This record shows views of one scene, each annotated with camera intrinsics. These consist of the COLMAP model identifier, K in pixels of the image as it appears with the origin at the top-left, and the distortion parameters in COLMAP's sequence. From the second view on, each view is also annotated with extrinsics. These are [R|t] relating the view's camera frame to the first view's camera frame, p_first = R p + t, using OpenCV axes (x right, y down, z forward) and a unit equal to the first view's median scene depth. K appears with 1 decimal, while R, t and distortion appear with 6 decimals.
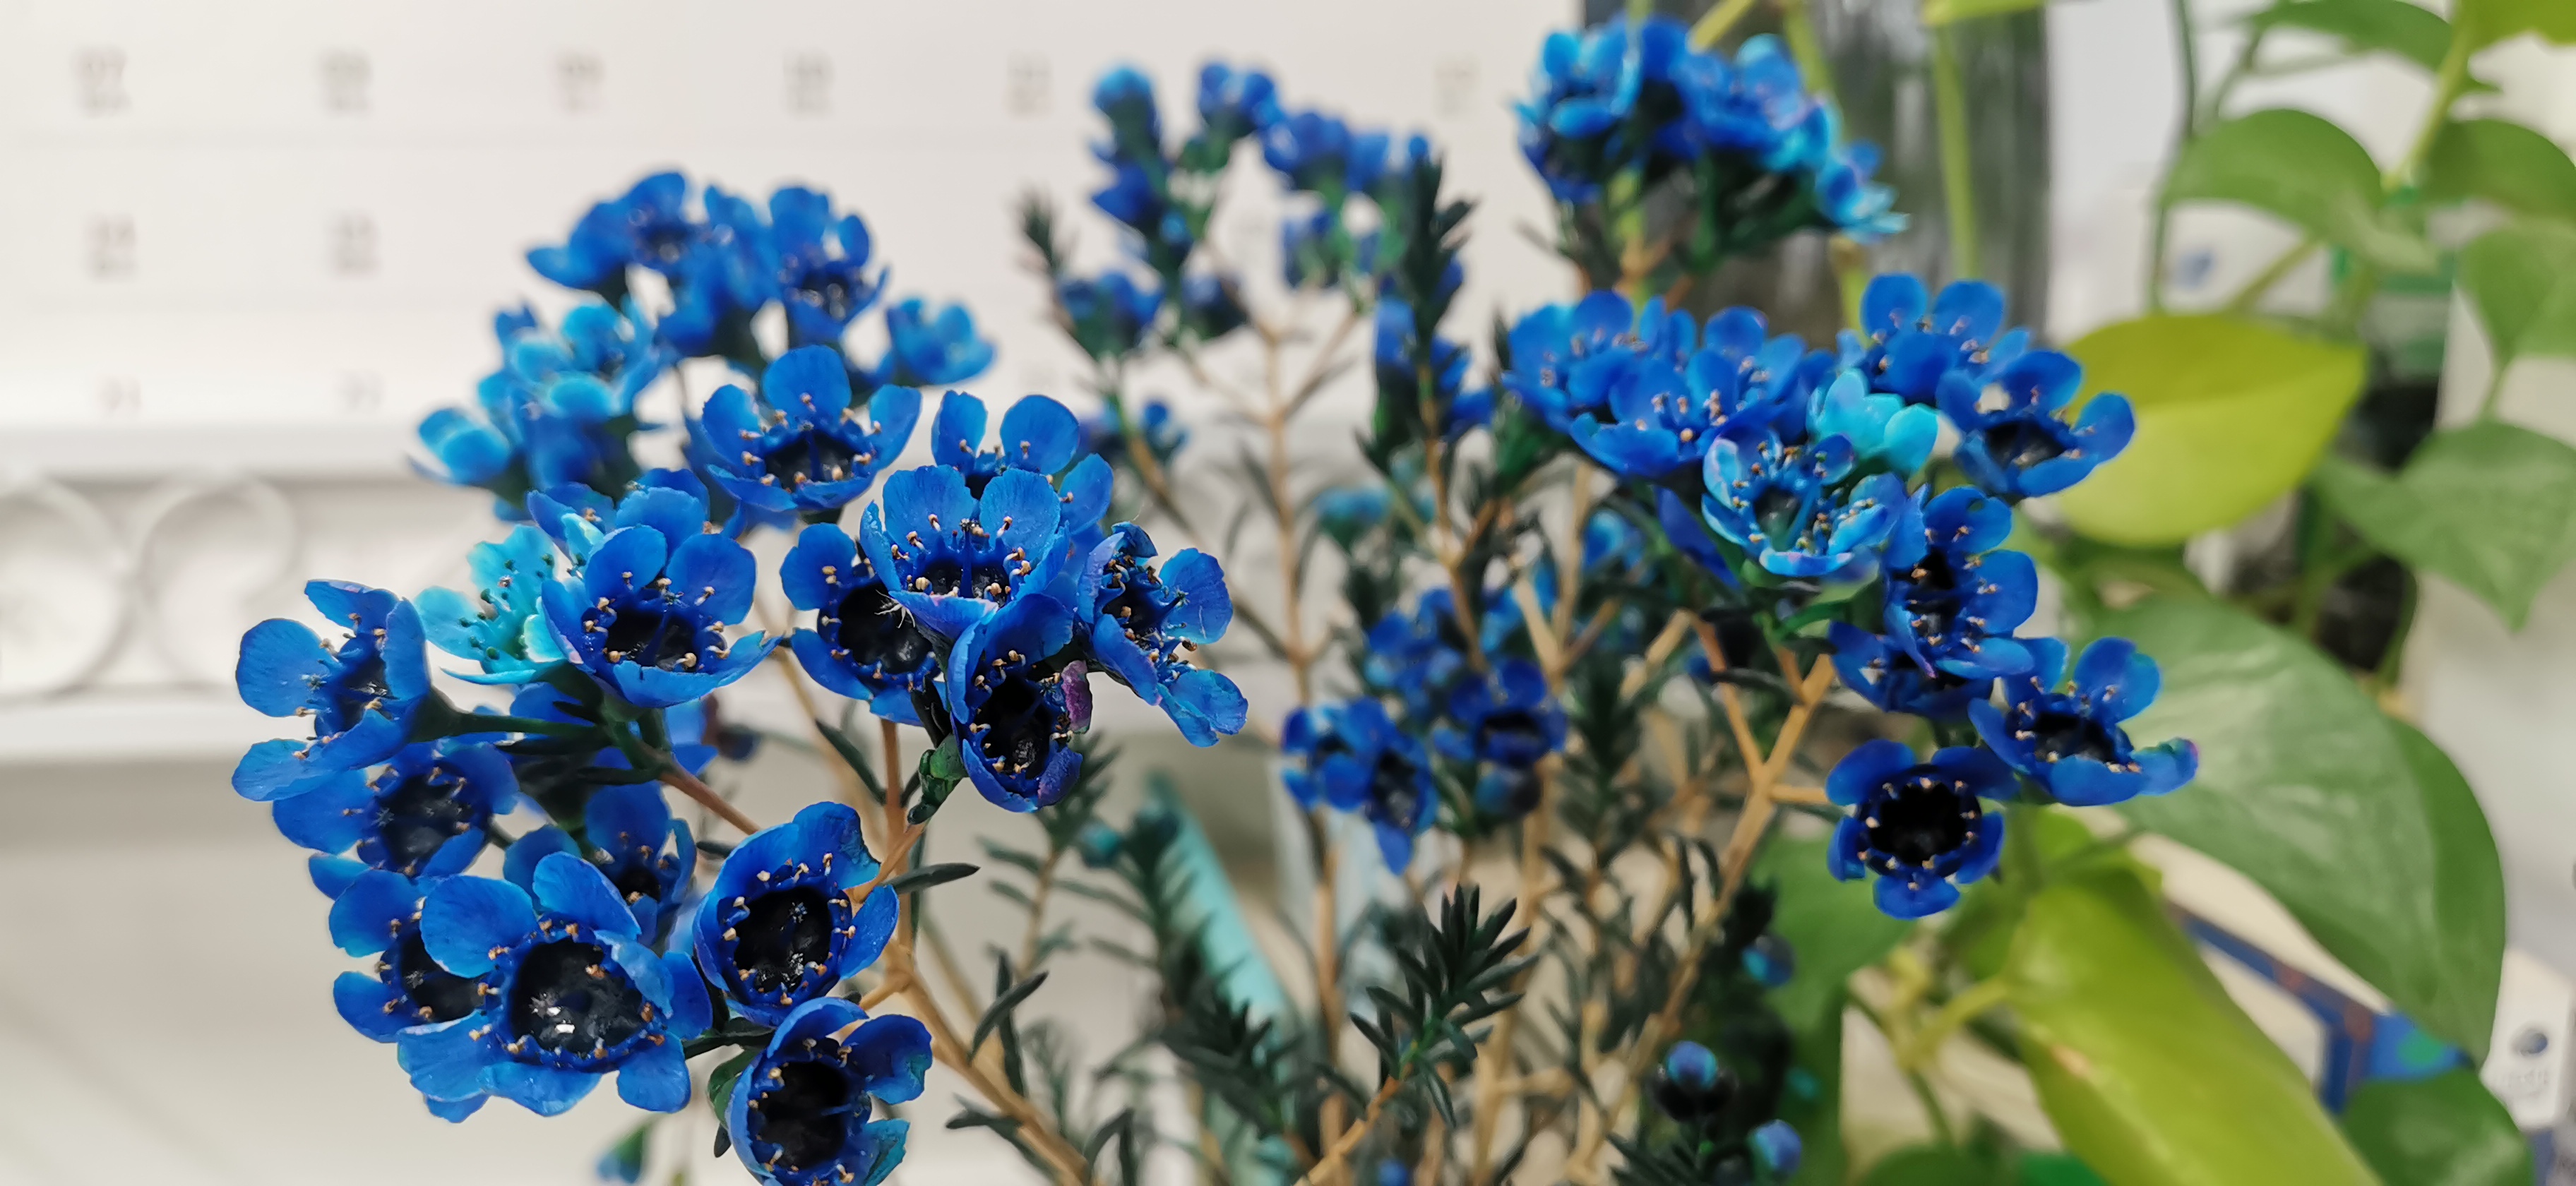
lens RADIAL K [[1866.4, 0, 1288.1], [0, 1866.4, 621.4], [0, 0, 1]] dist [0.041114, 0.004860]
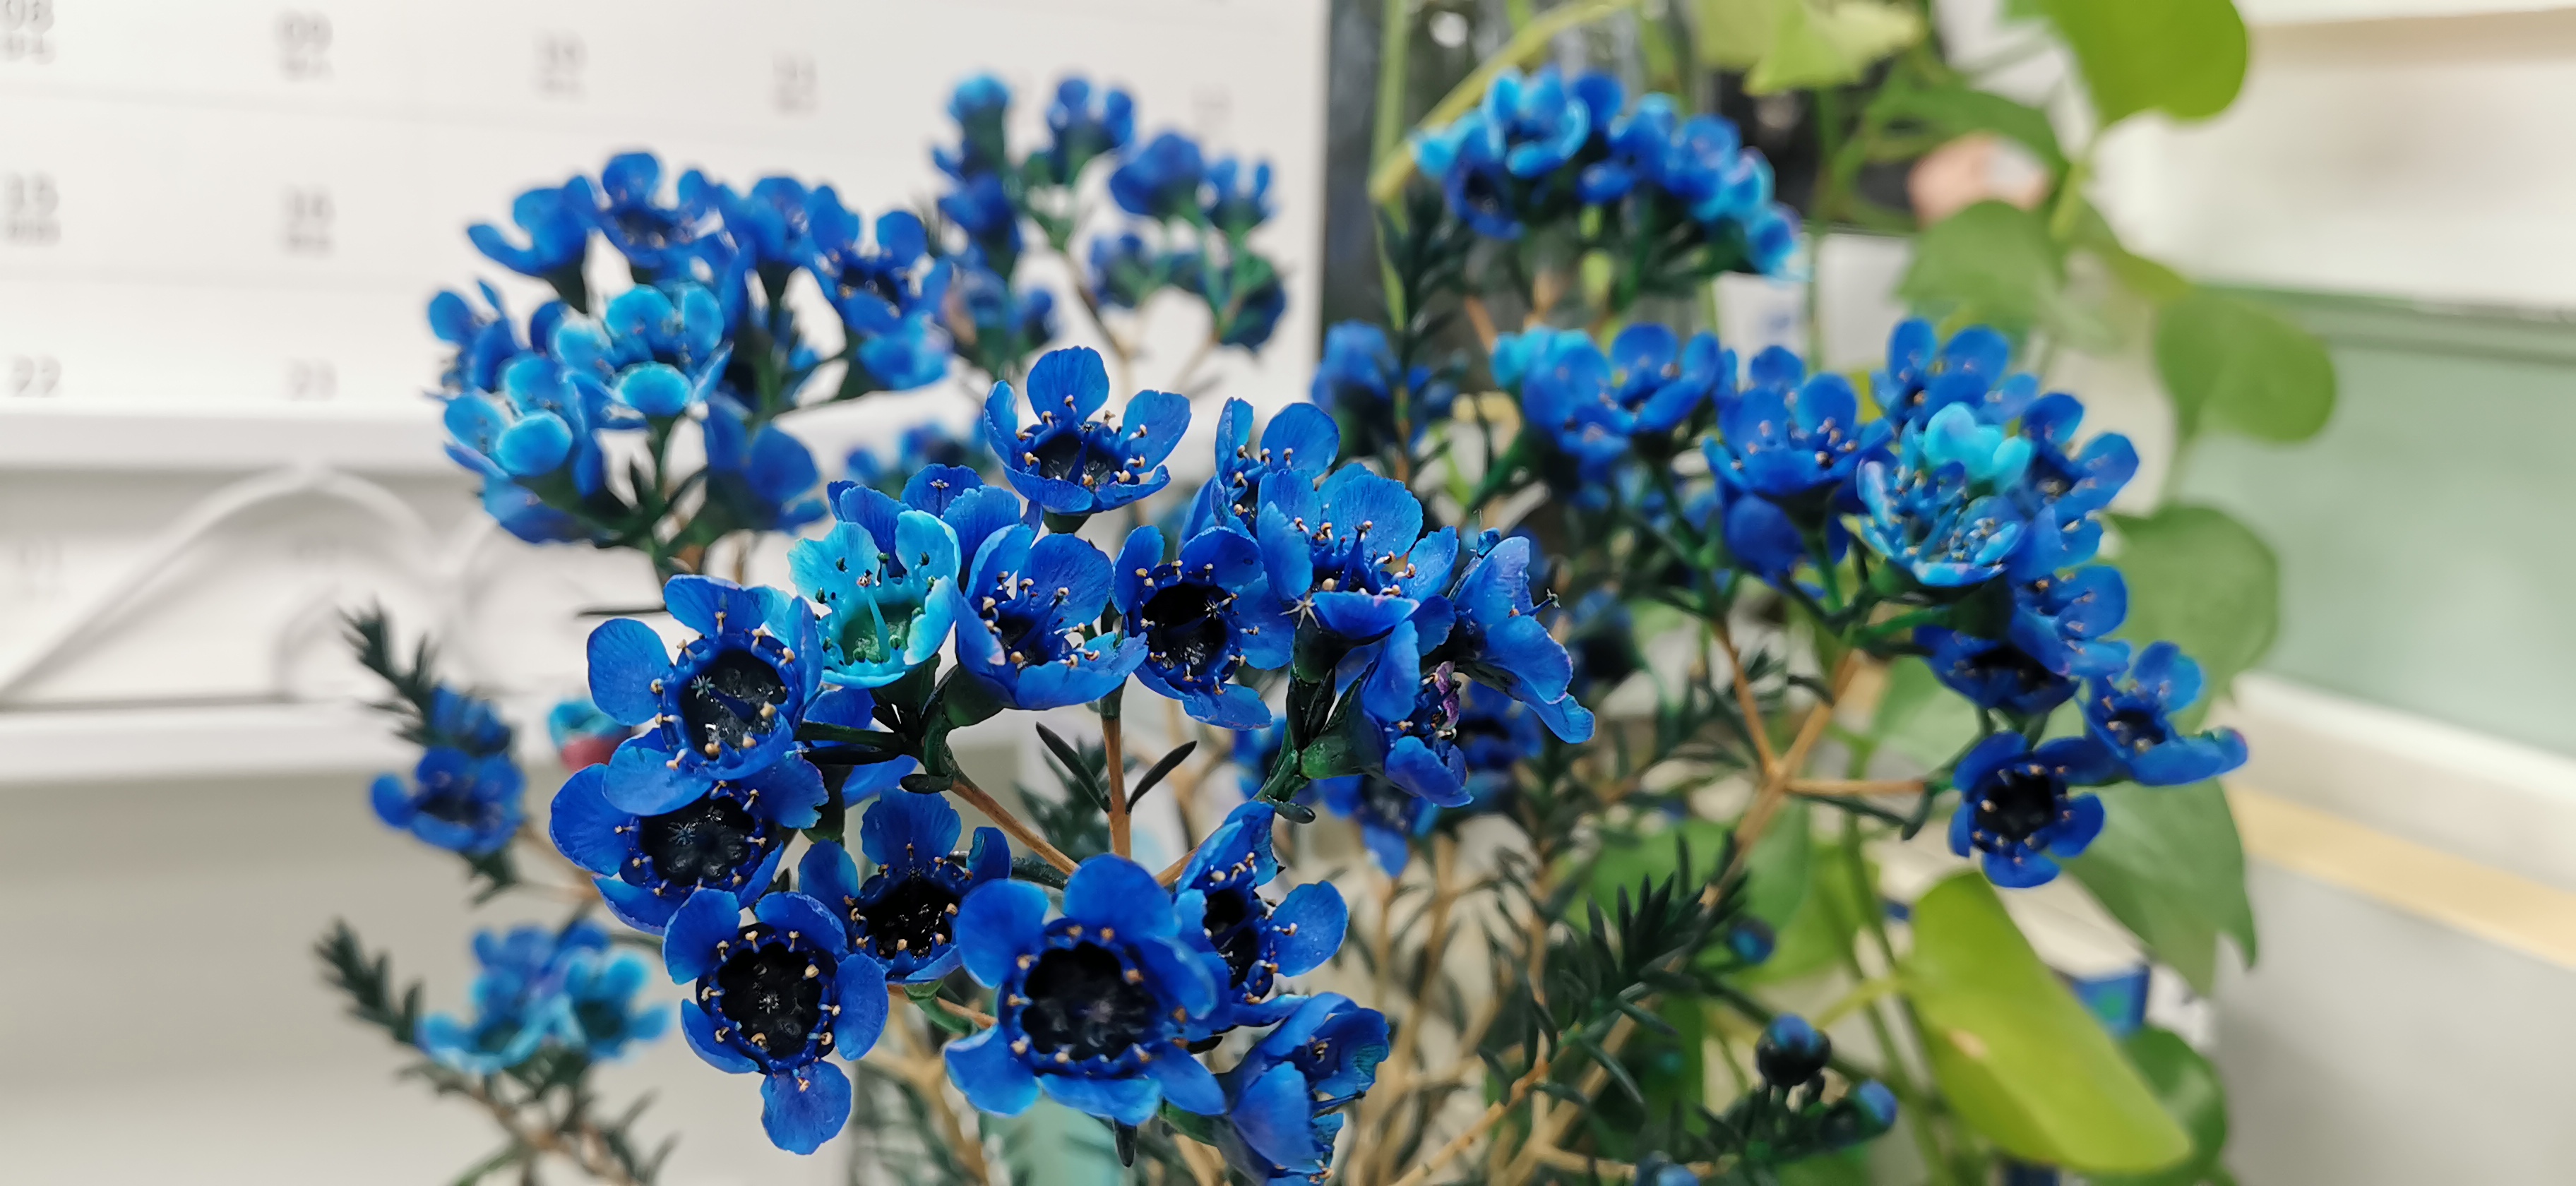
lens RADIAL K [[1866.4, 0, 1285.4], [0, 1866.4, 570.3], [0, 0, 1]] dist [0.041114, 0.004860]
pose [[0.968898, 0.005682, 0.247396, -0.263112], [0.003251, 0.999358, -0.035685, 0.003471], [-0.247440, 0.035379, 0.968257, 0.005787]]
